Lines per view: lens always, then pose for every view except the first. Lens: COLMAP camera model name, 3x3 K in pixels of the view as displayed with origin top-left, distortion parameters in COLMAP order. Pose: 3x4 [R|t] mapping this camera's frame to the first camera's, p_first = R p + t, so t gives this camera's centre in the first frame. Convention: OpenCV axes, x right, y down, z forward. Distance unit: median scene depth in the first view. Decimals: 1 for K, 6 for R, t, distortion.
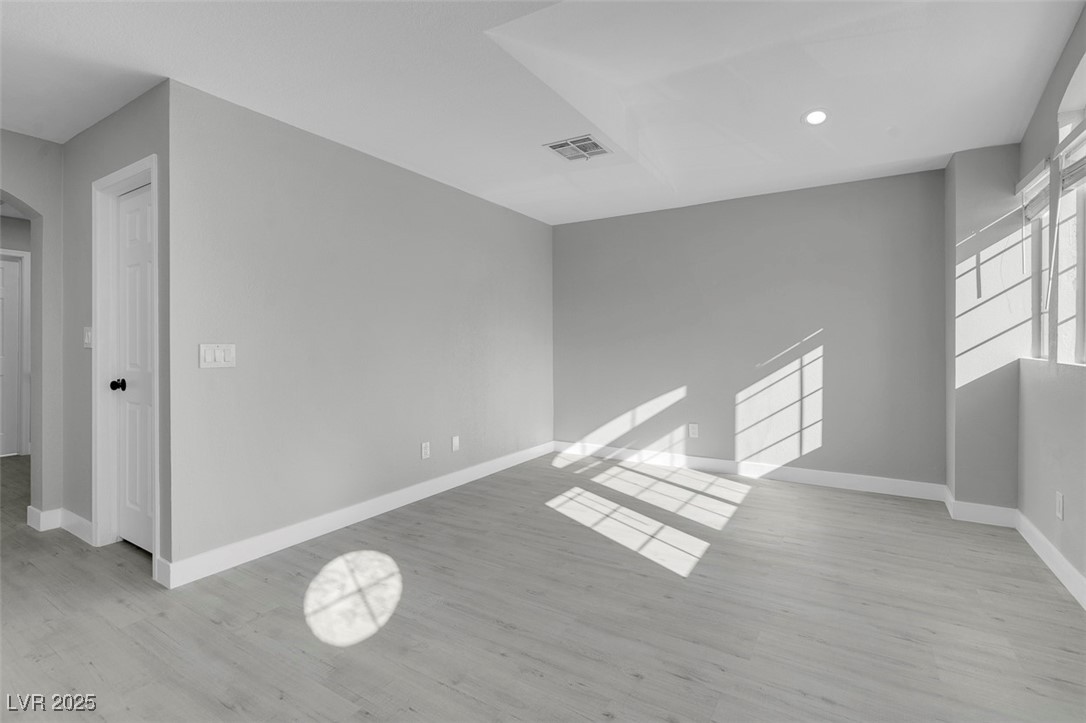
lens RADIAL K [[504.2, 0, 542.2], [0, 504.2, 339.0], [0, 0, 1]] dist [-0.001392, 0.000365]
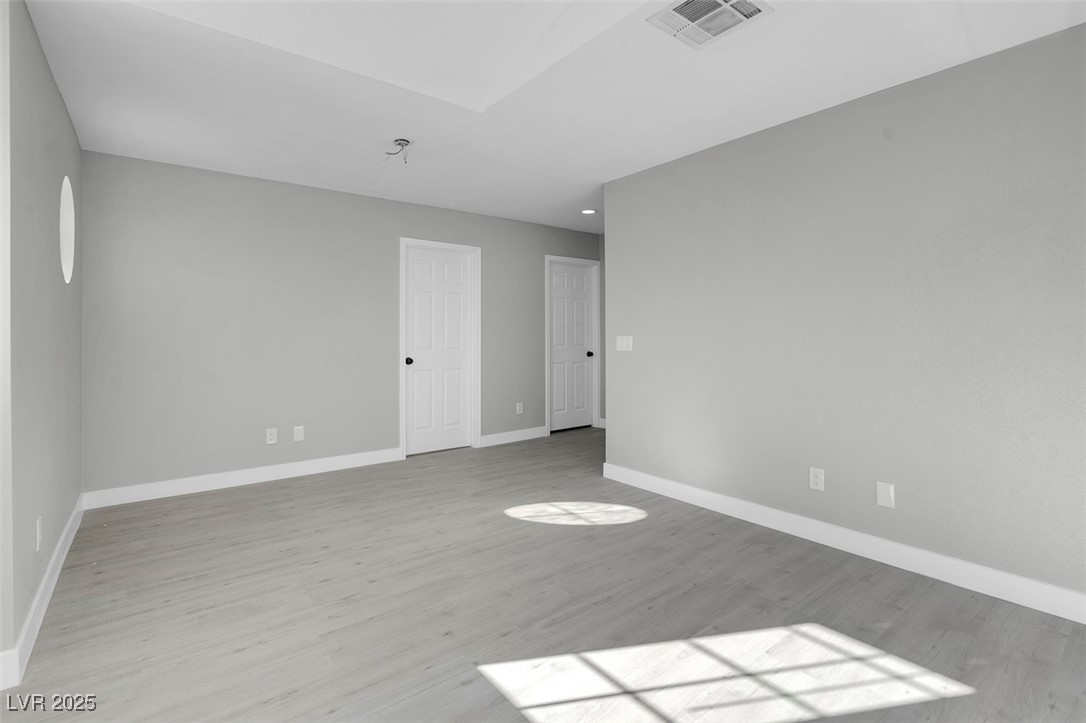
lens RADIAL K [[498.9, 0, 547.8], [0, 498.9, 336.5], [0, 0, 1]] dist [-0.001999, 0.000434]
pose [[-0.330318, 0.003161, -0.943865, 0.656662], [0.009994, 0.999950, -0.000149, 0.006099], [0.943817, -0.009482, -0.330333, 0.956512]]
